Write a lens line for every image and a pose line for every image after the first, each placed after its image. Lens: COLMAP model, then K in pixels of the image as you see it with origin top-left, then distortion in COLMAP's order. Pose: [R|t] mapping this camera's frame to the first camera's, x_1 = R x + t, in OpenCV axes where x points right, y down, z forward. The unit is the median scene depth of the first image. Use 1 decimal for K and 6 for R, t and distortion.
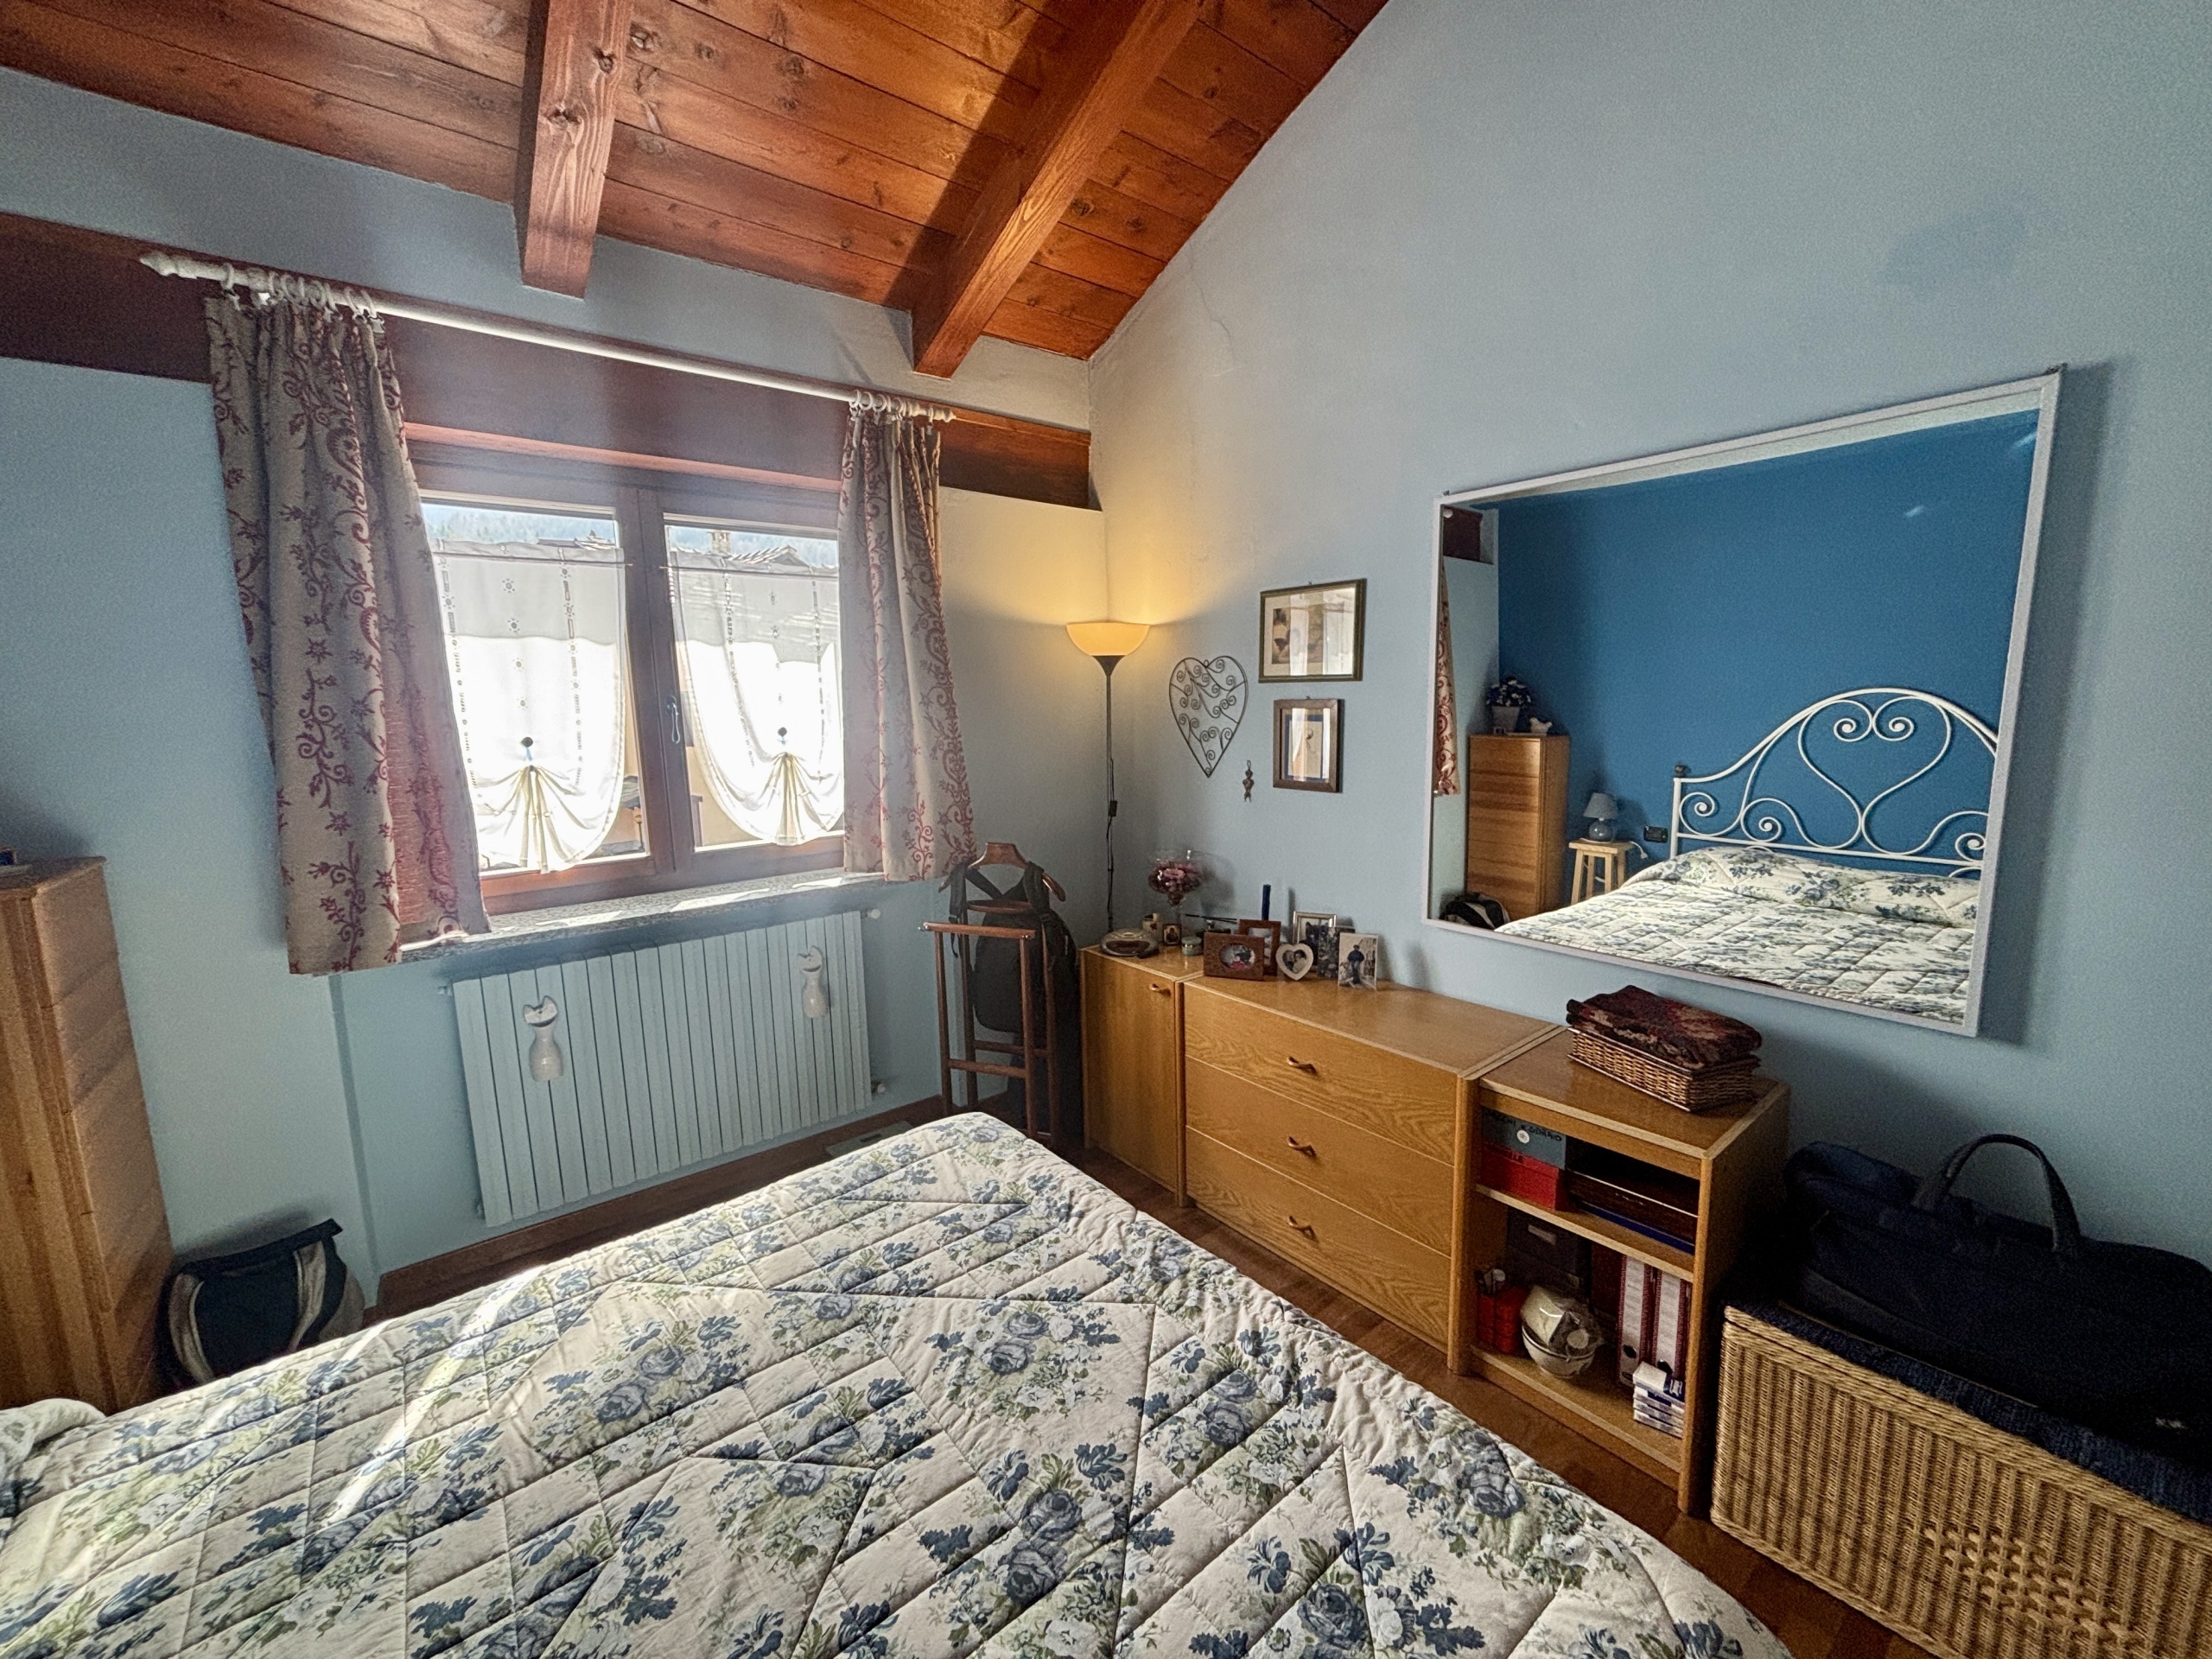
lens RADIAL K [[889.8, 0, 1102.0], [0, 889.8, 828.2], [0, 0, 1]] dist [0.002696, -0.000963]
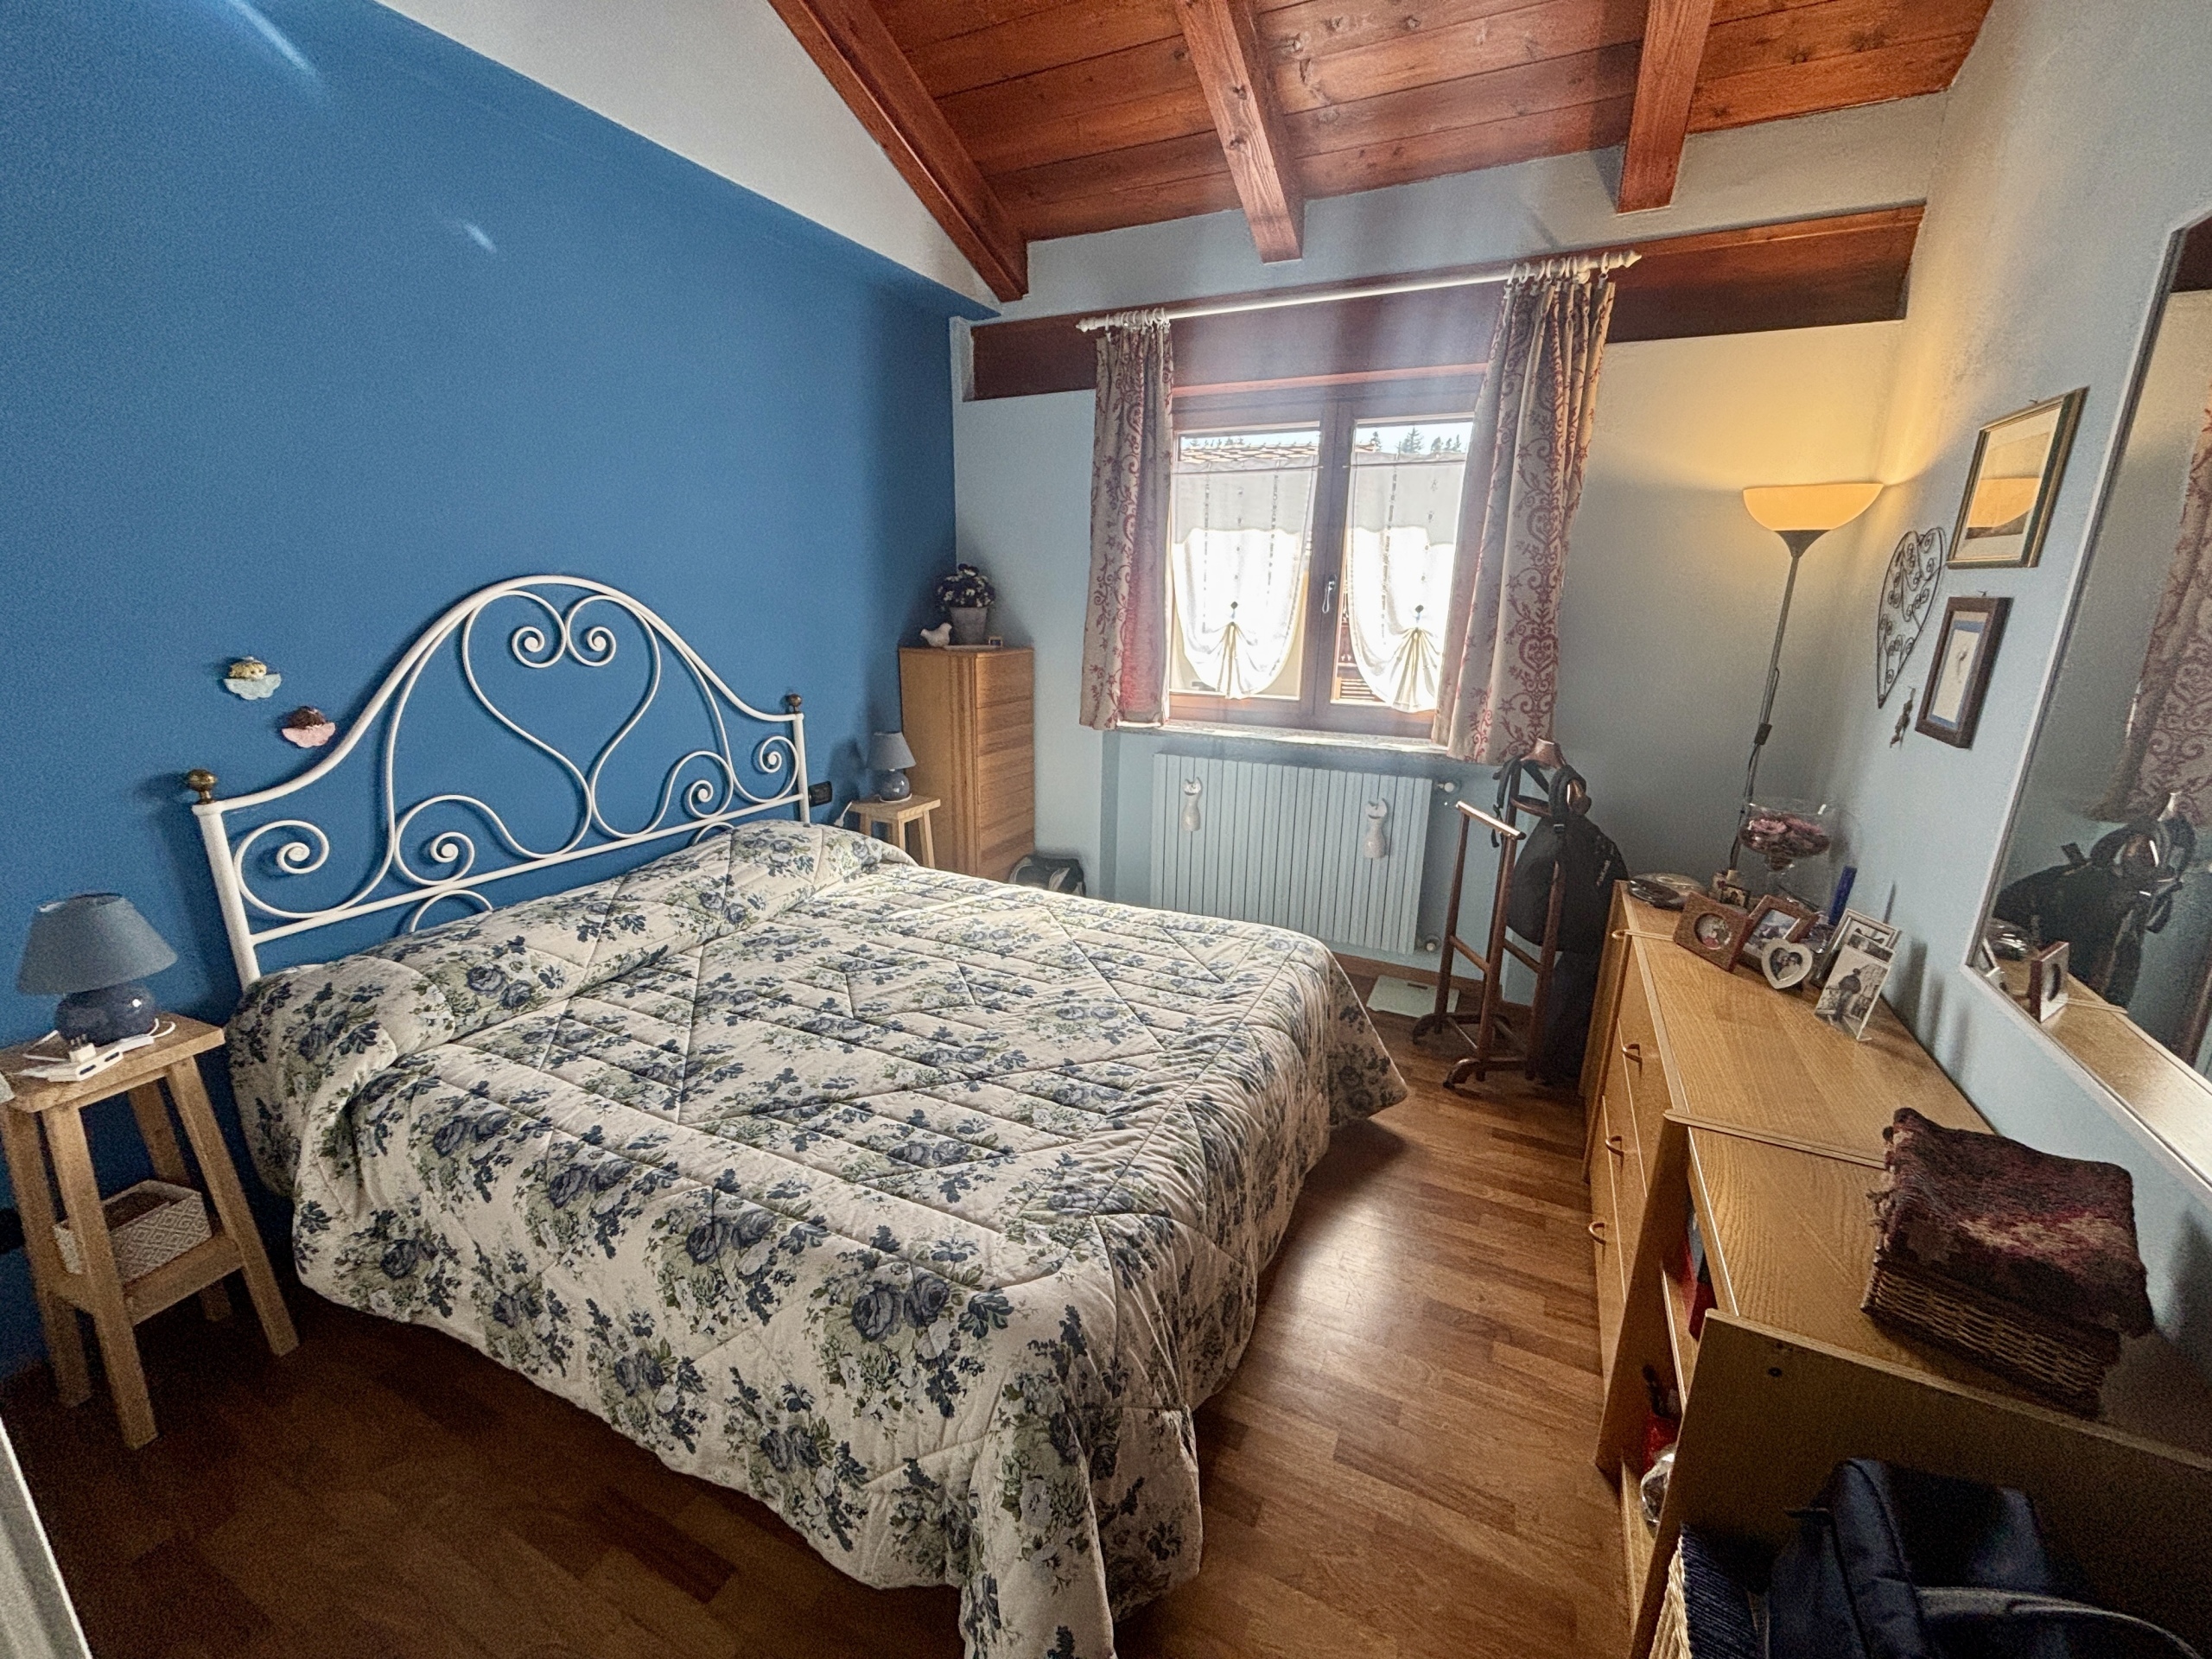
lens RADIAL K [[889.8, 0, 1115.1], [0, 889.8, 828.6], [0, 0, 1]] dist [0.002696, -0.000963]
pose [[0.429648, 0.264214, -0.863478, 0.721825], [-0.159885, 0.963386, 0.215229, -0.030907], [0.888729, 0.045584, 0.456161, 0.224469]]
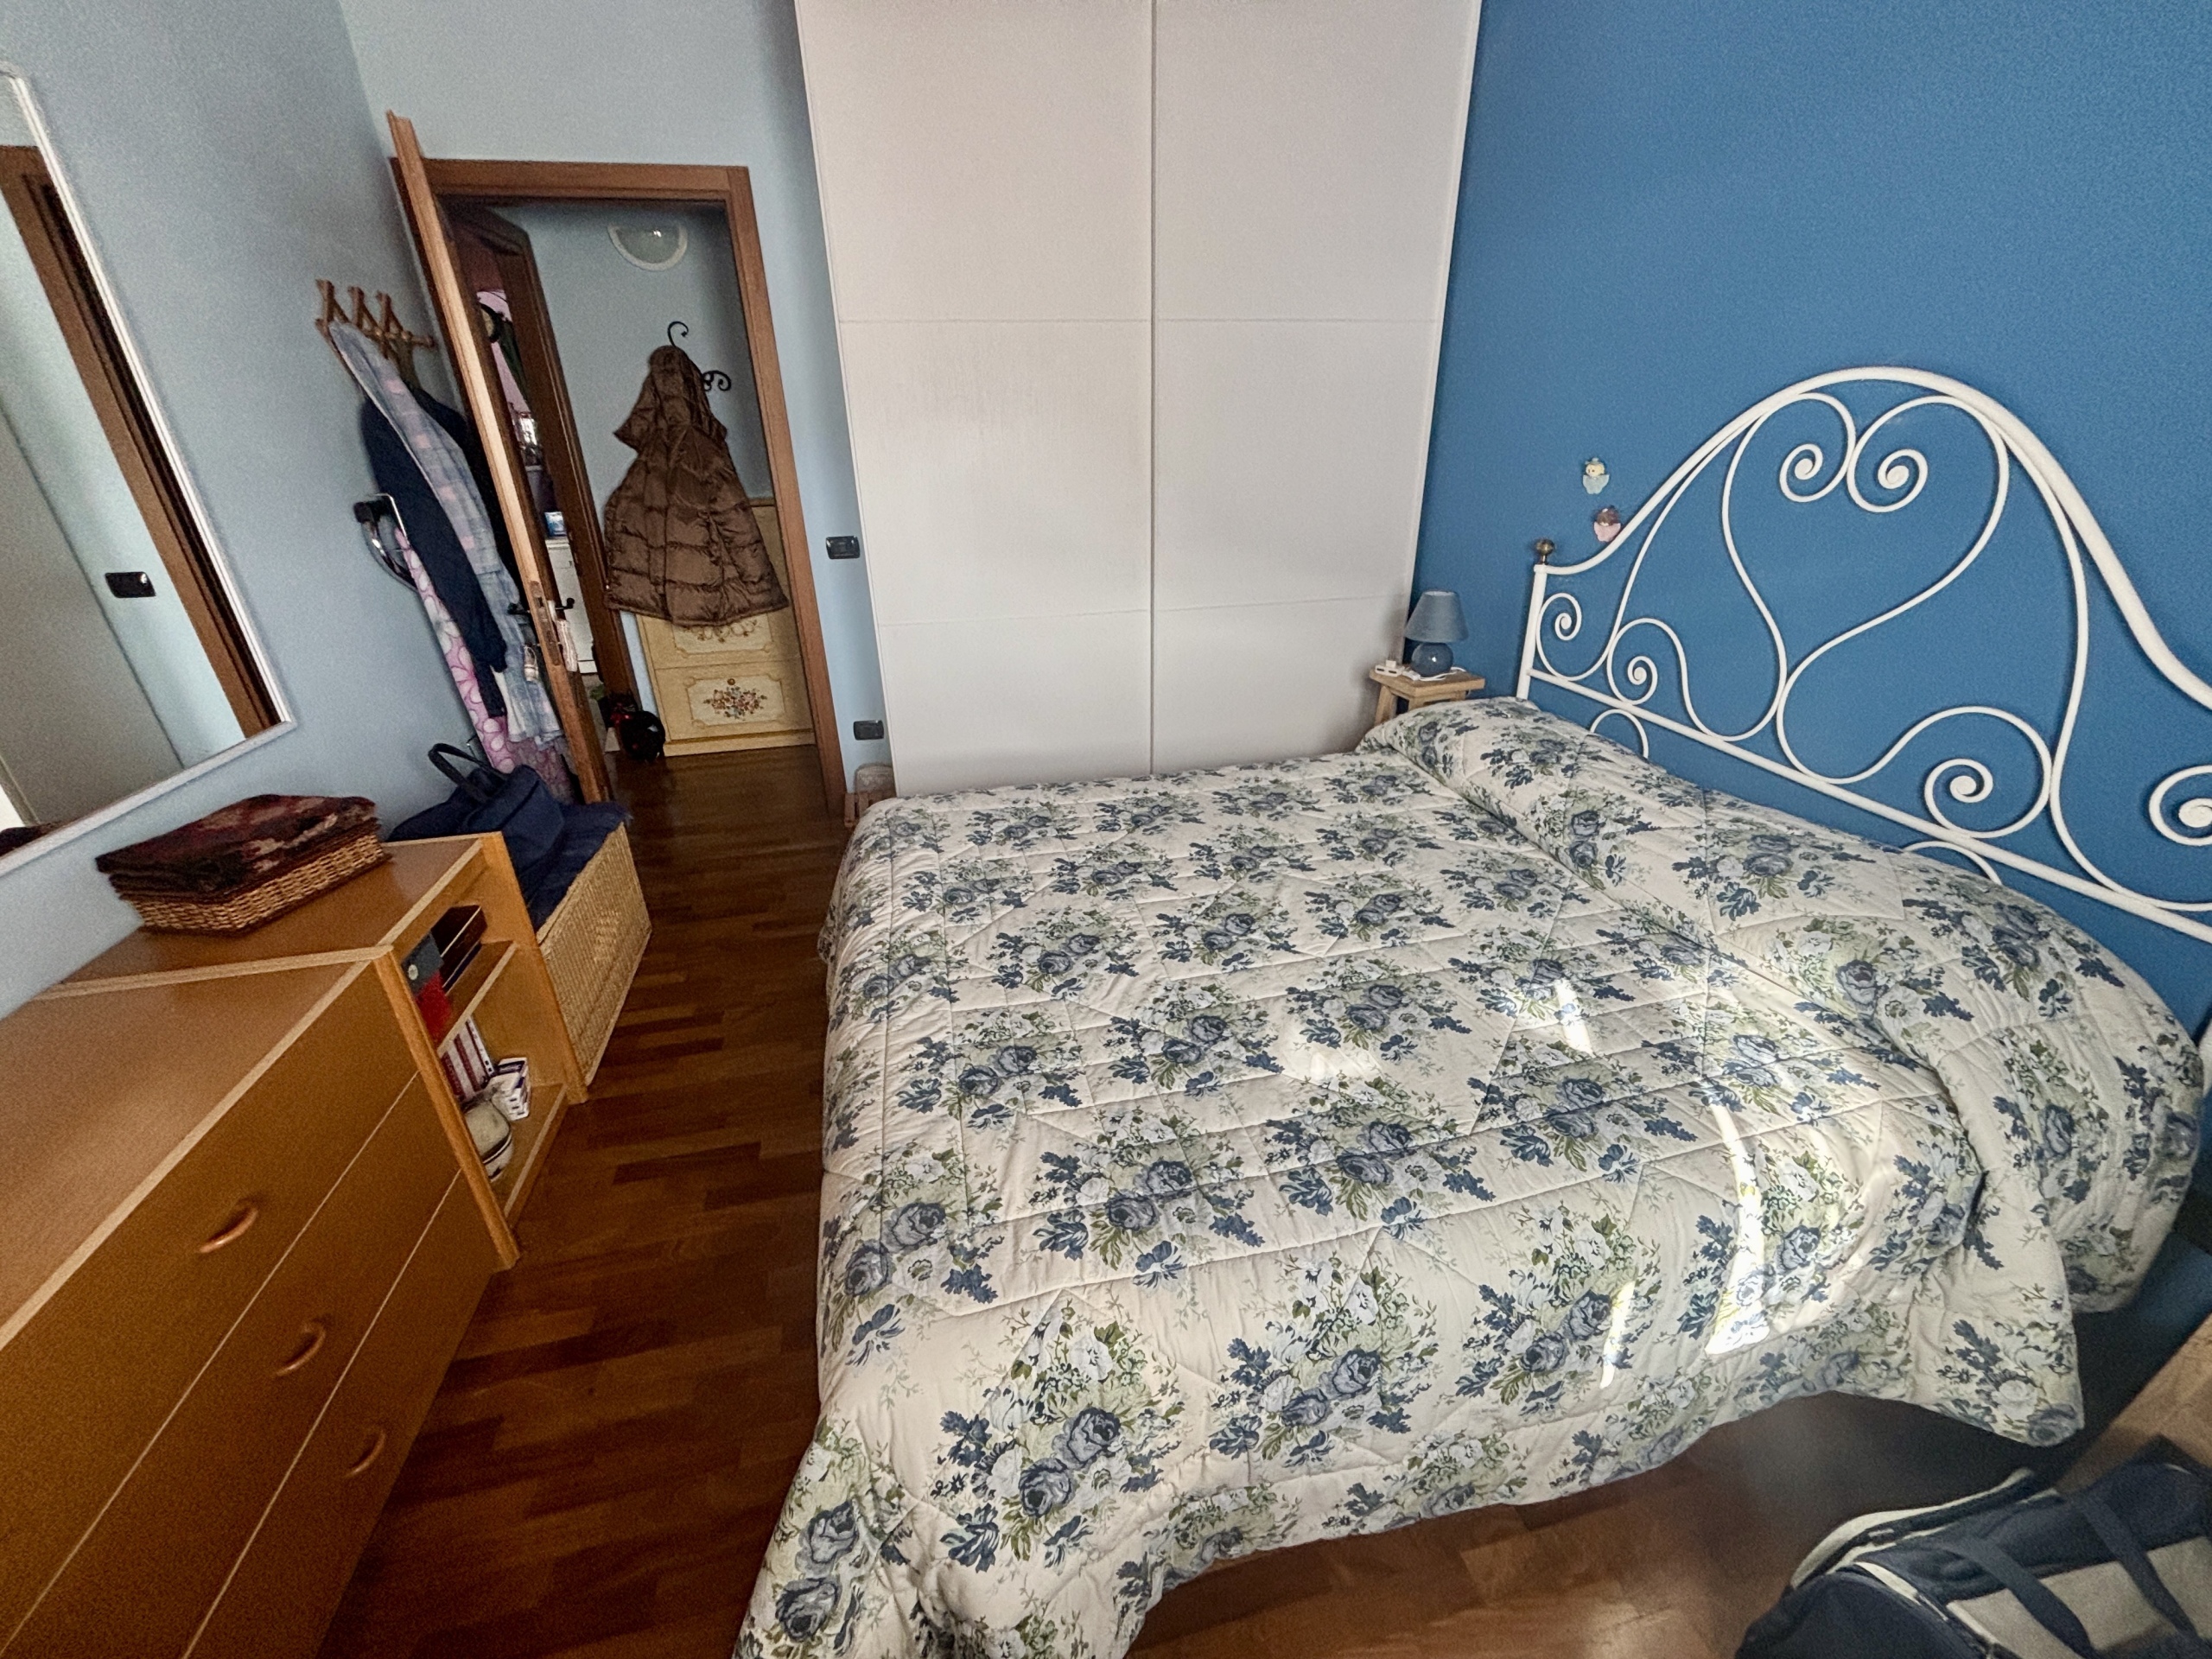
lens RADIAL K [[889.8, 0, 1106.6], [0, 889.8, 831.0], [0, 0, 1]] dist [0.002696, -0.000963]
pose [[-0.897141, -0.144689, 0.417376, -0.397283], [0.109719, 0.842244, 0.527814, -0.124433], [-0.427901, 0.519317, -0.739736, 1.144434]]
